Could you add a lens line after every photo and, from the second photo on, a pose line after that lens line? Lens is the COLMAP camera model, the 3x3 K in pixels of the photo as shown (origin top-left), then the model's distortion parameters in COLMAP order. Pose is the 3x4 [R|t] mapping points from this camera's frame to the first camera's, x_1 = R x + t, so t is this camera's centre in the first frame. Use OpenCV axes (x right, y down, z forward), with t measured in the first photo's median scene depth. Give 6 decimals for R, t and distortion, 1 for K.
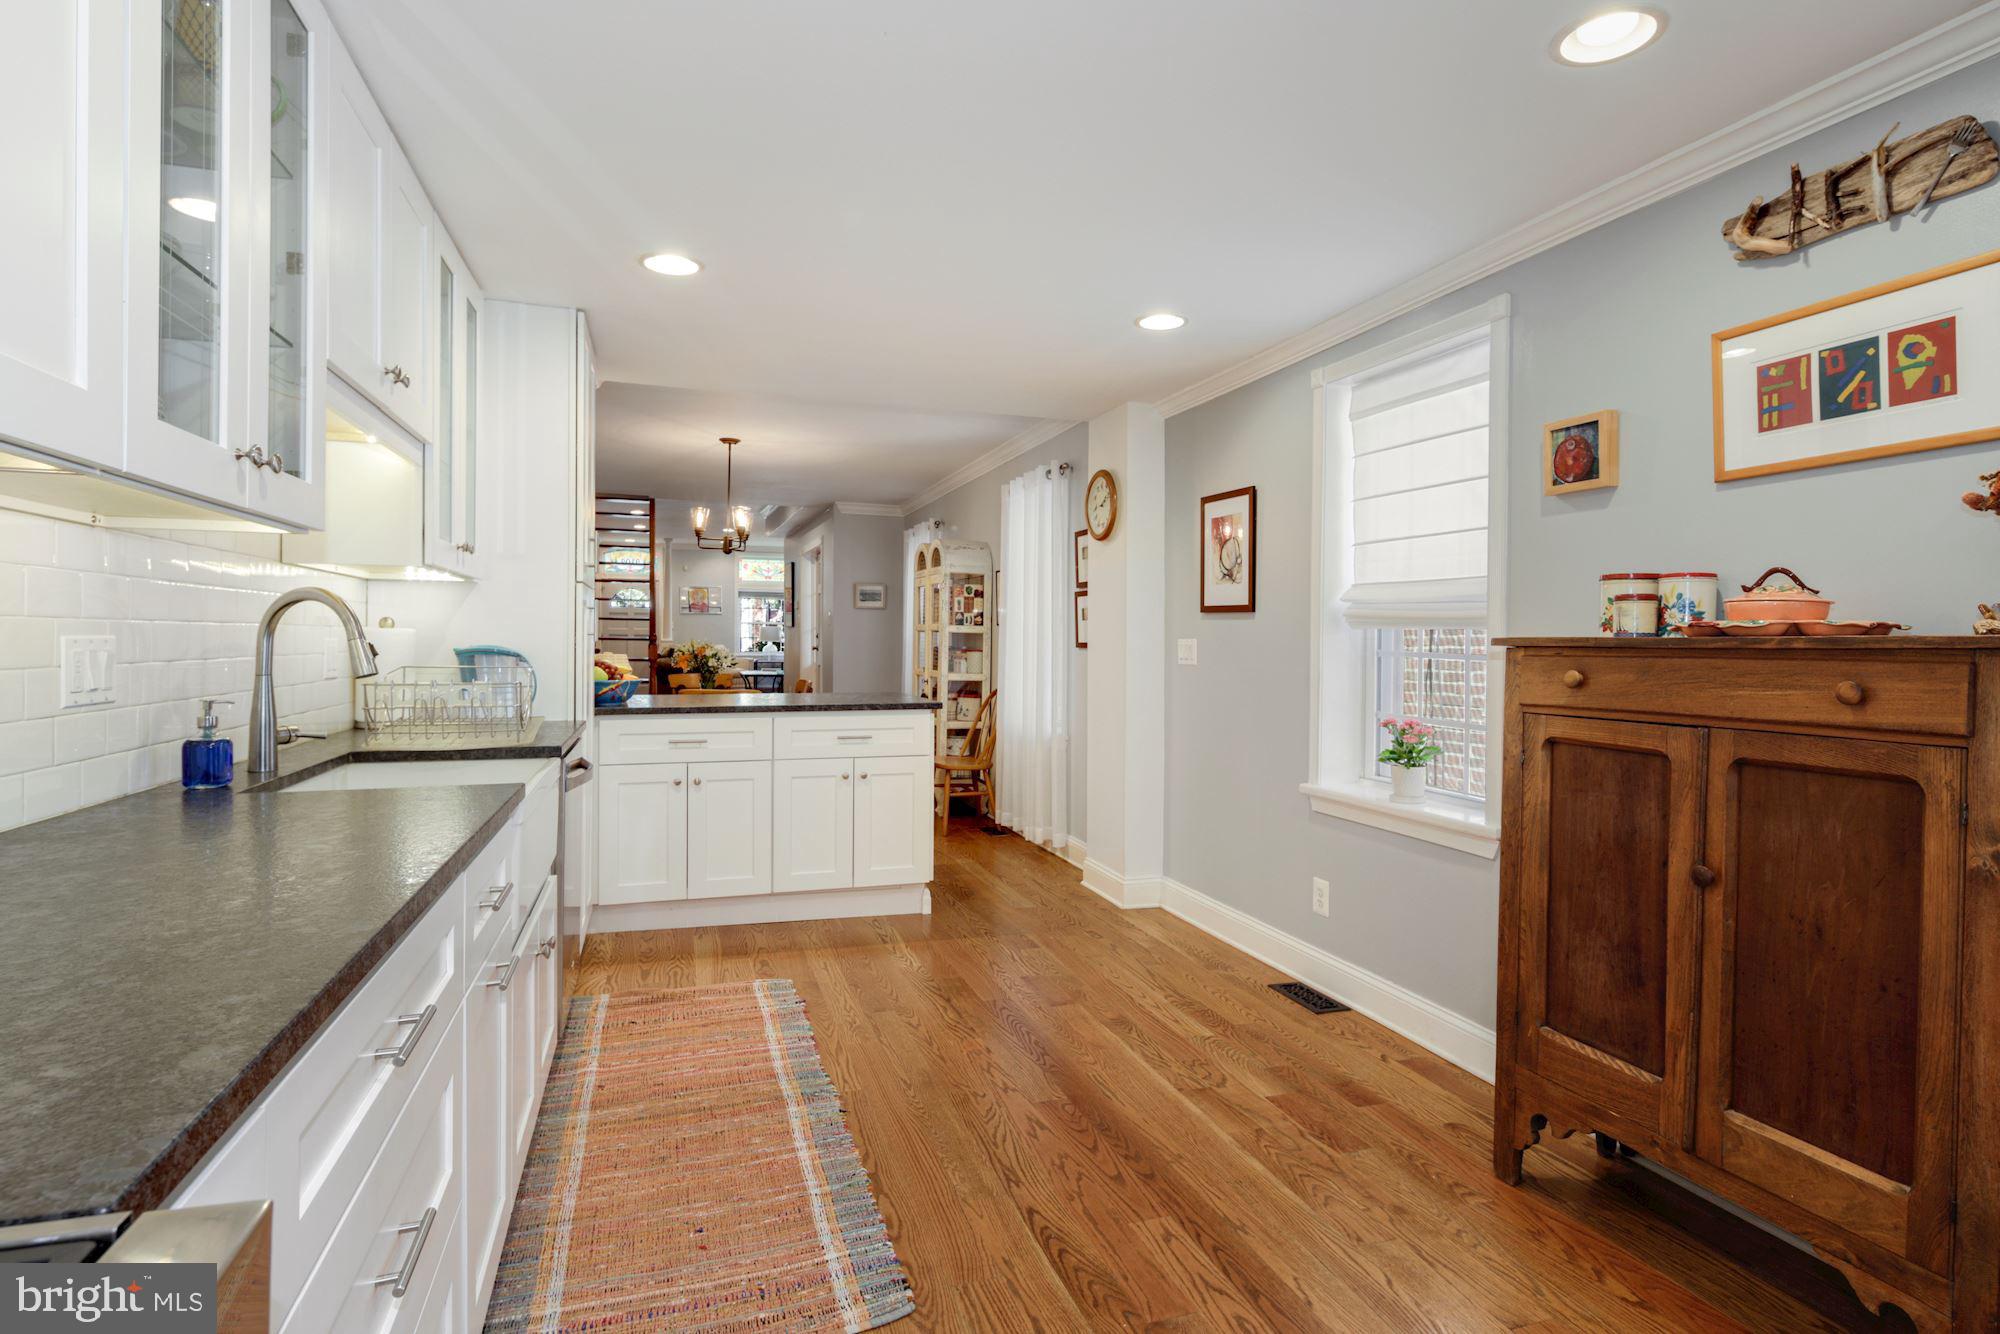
lens RADIAL K [[1004.7, 0, 993.1], [0, 1004.7, 649.4], [0, 0, 1]] dist [0.001681, -0.000201]
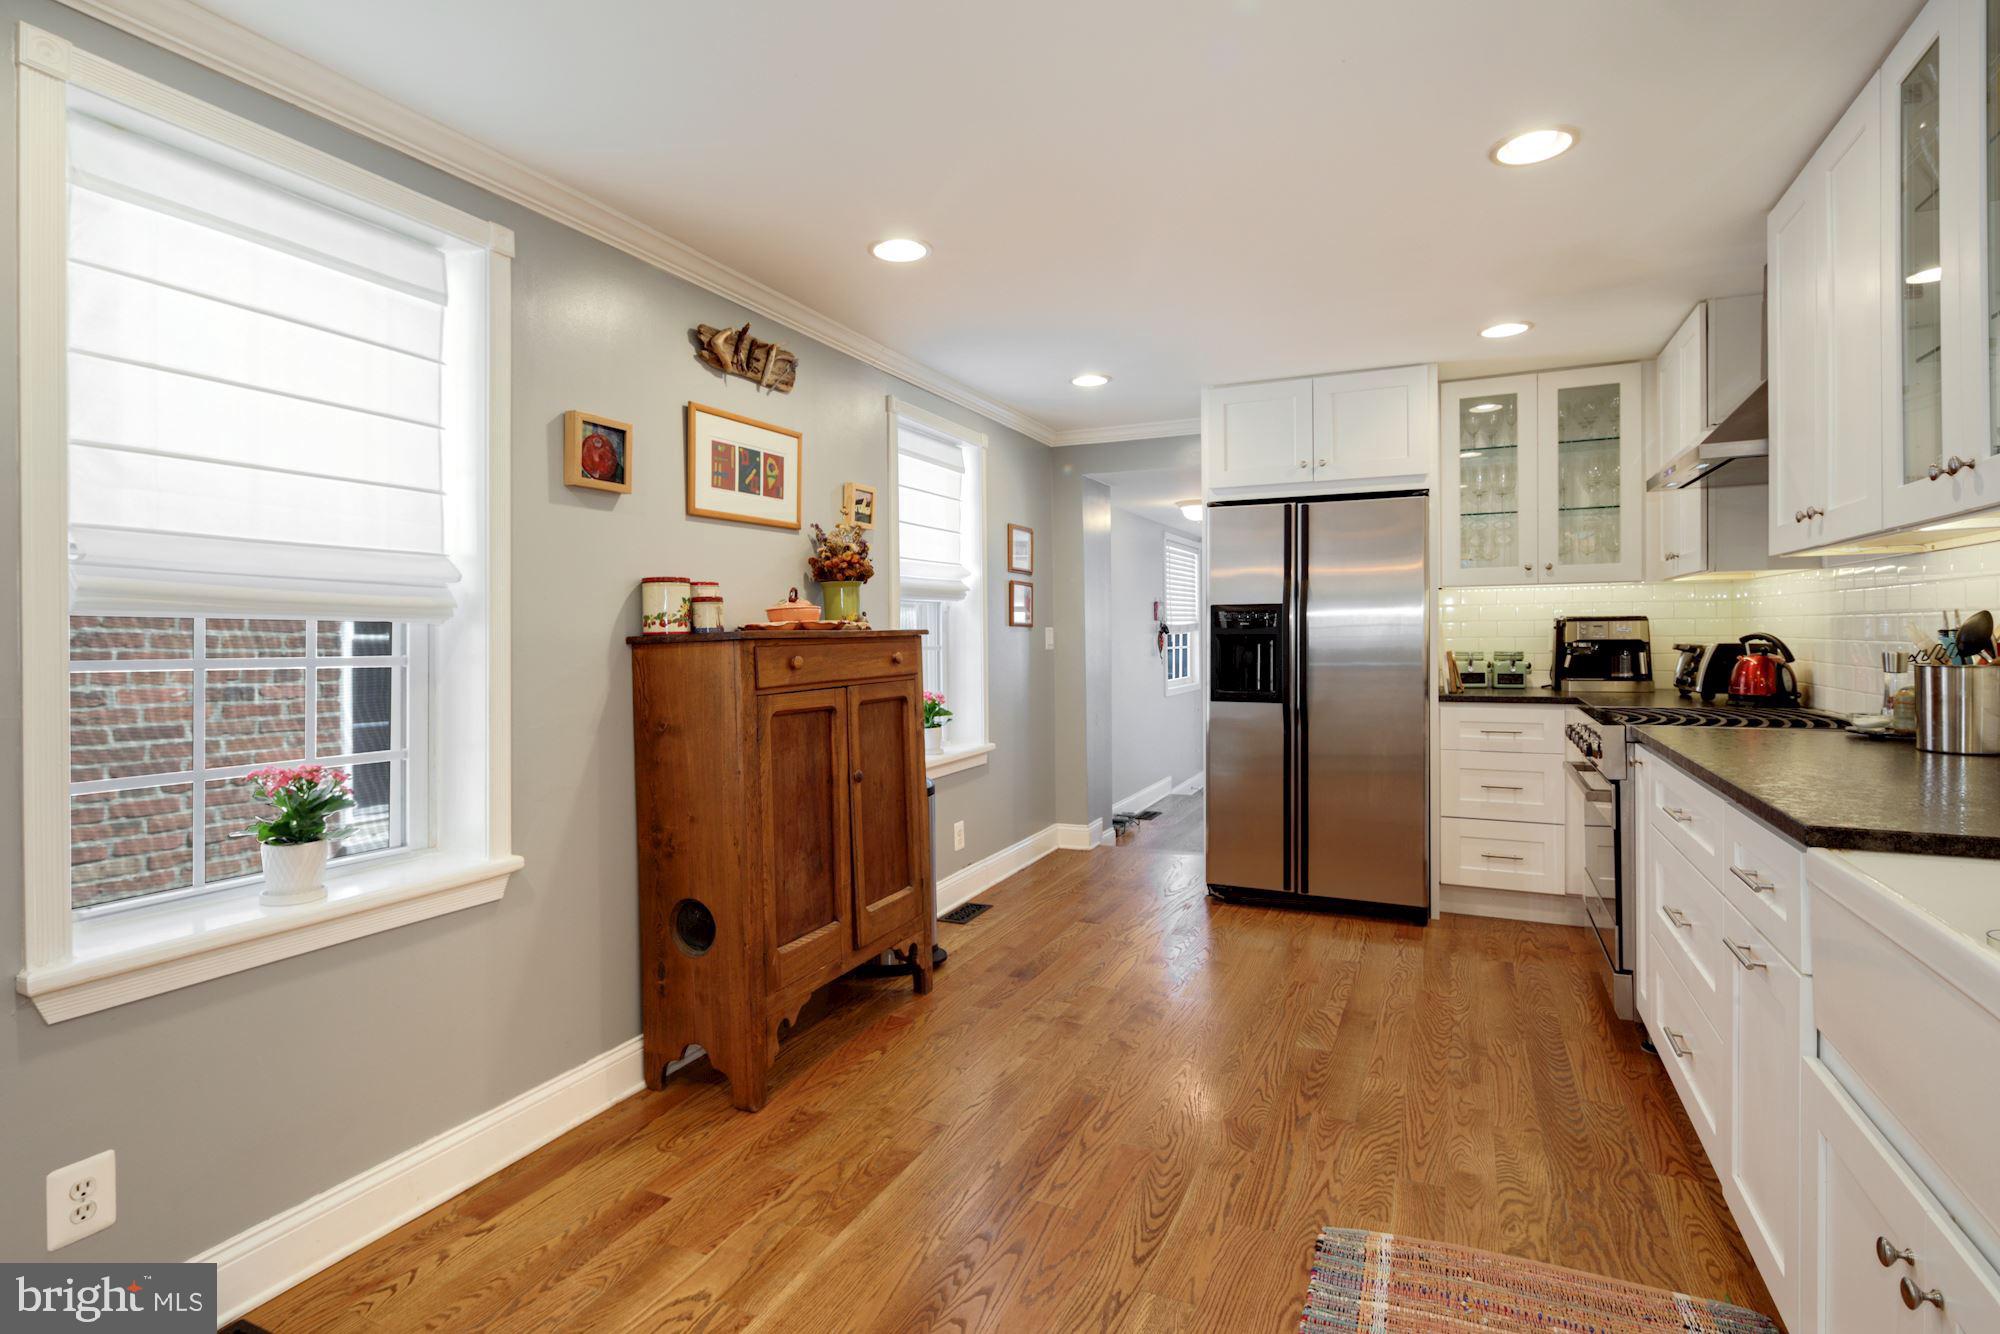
lens RADIAL K [[974.8, 0, 997.5], [0, 974.8, 645.0], [0, 0, 1]] dist [0.003254, -0.000892]
pose [[-0.728261, -0.006151, 0.685272, -0.433431], [0.013932, 0.999620, 0.023778, -0.017985], [-0.685158, 0.026864, -0.727899, 1.581940]]
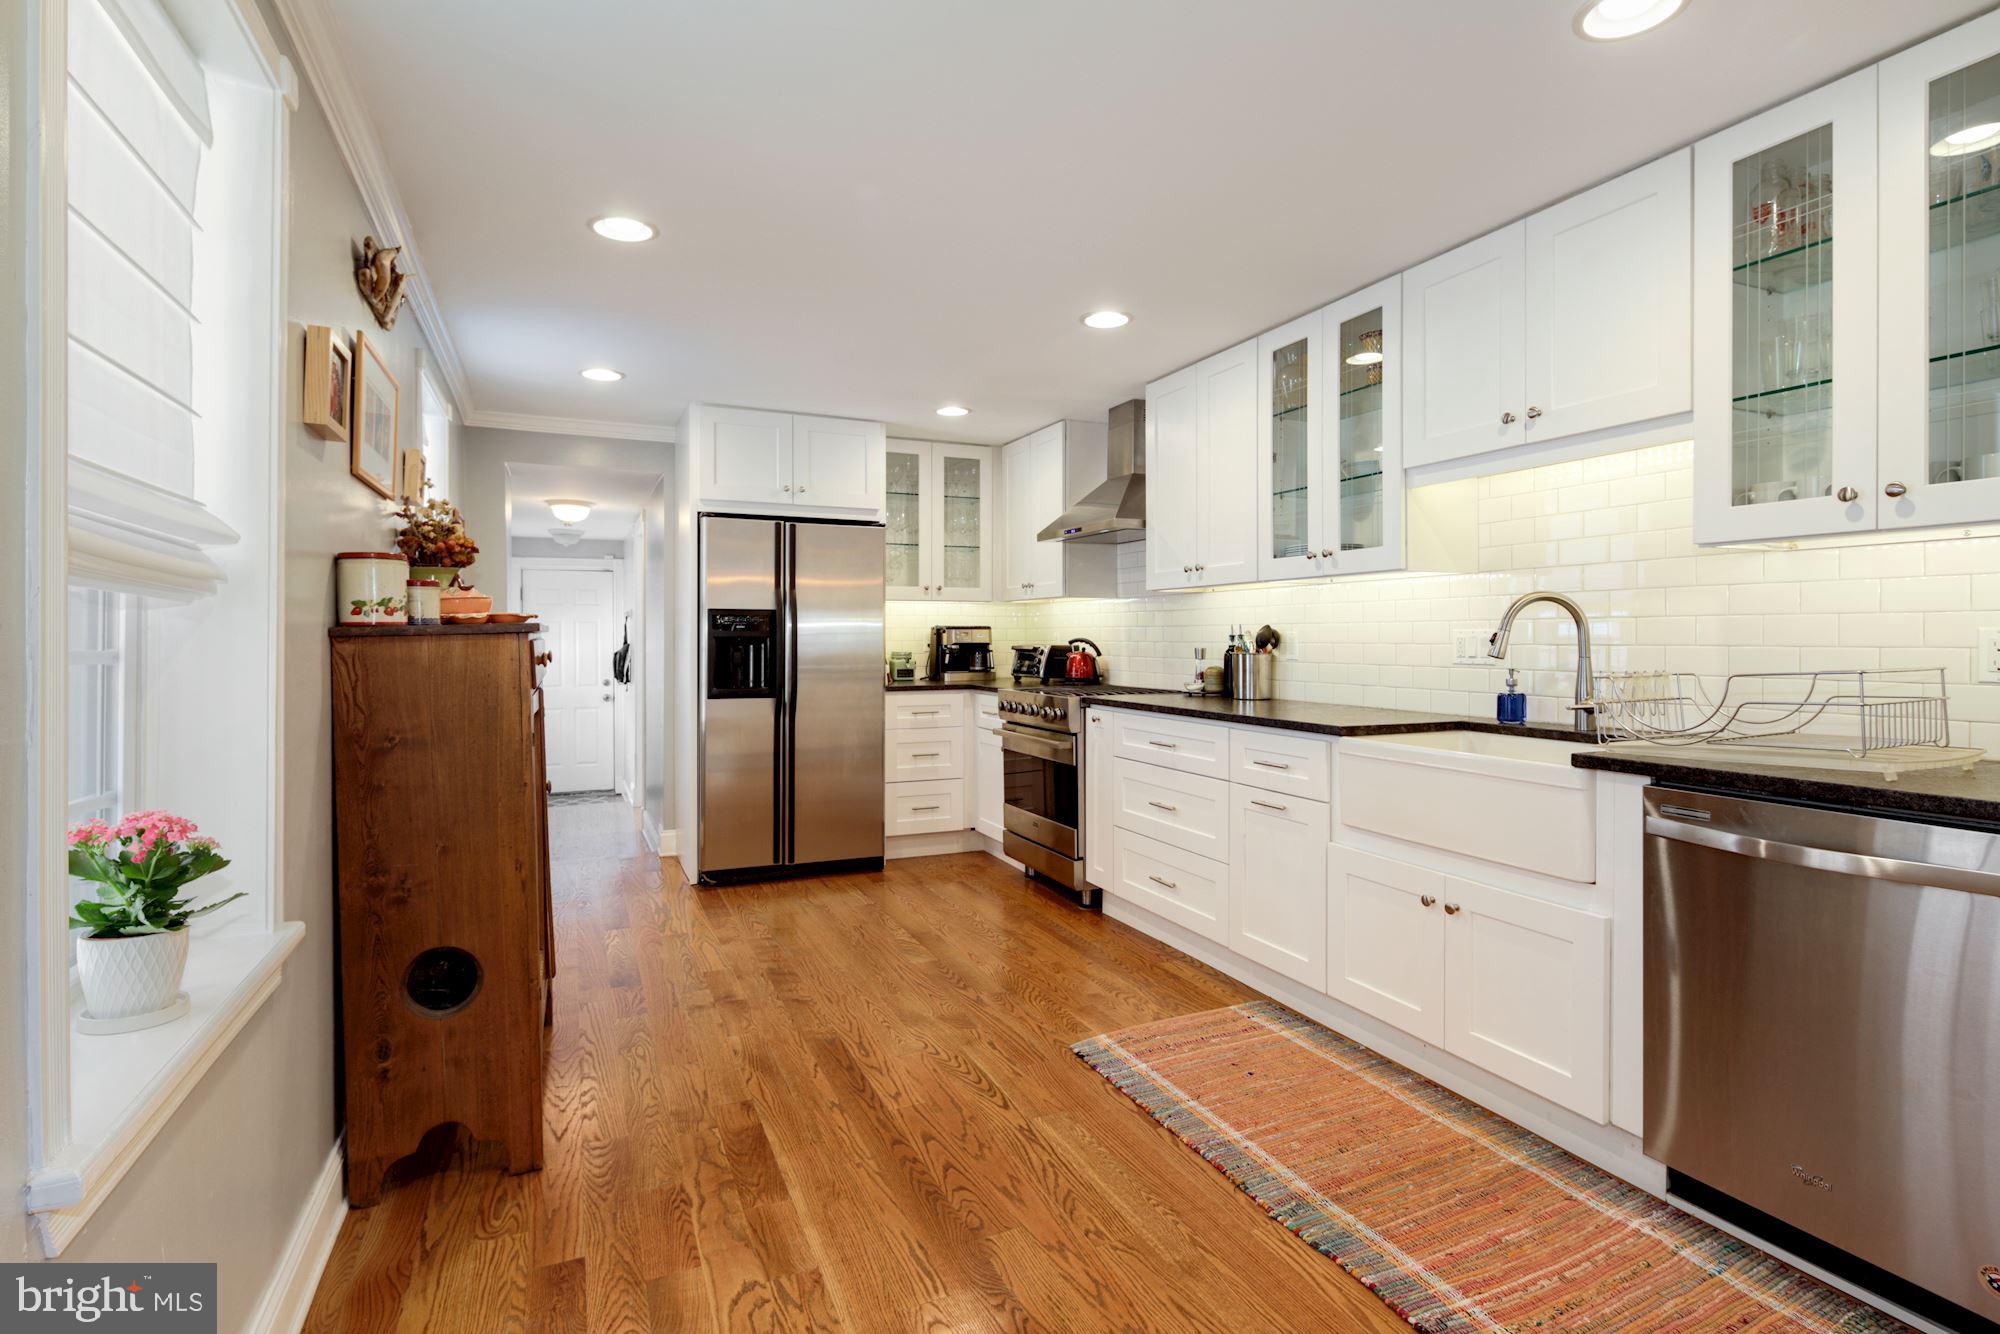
lens RADIAL K [[974.8, 0, 997.5], [0, 974.8, 645.0], [0, 0, 1]] dist [0.003254, -0.000892]
pose [[-0.995020, -0.002698, -0.099641, 0.151748], [-0.004502, 0.999830, 0.017884, -0.008831], [0.099576, 0.018243, -0.994863, 1.975099]]
